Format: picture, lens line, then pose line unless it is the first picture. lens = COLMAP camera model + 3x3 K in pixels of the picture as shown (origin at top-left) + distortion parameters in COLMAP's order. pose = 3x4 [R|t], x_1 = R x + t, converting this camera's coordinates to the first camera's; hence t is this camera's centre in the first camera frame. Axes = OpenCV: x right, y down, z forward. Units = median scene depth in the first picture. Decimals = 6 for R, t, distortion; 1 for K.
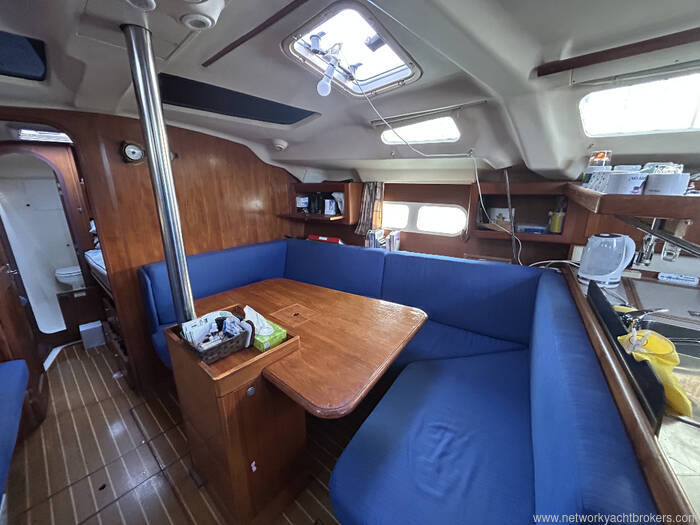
lens RADIAL K [[279.2, 0, 349.2], [0, 279.2, 261.0], [0, 0, 1]] dist [0.001478, 0.000061]
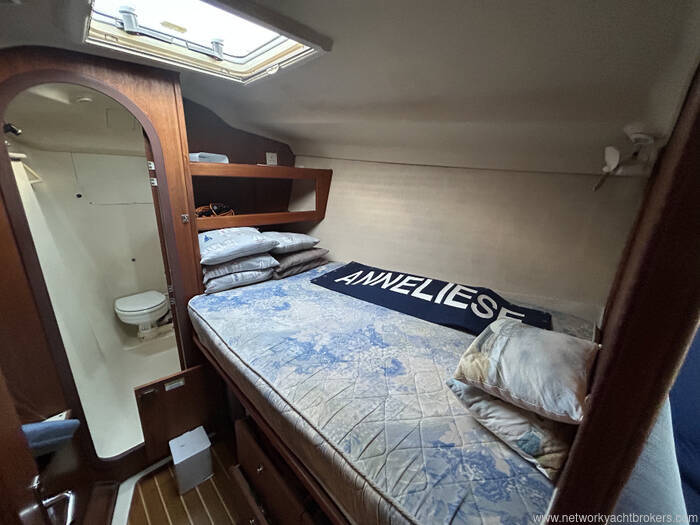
lens RADIAL K [[279.2, 0, 350.9], [0, 279.2, 265.6], [0, 0, 1]] dist [0.001478, 0.000061]
pose [[0.995877, 0.070953, -0.056530, -0.629320], [-0.069204, 0.997079, 0.032315, -0.134057], [0.058658, -0.028270, 0.997878, 0.517251]]
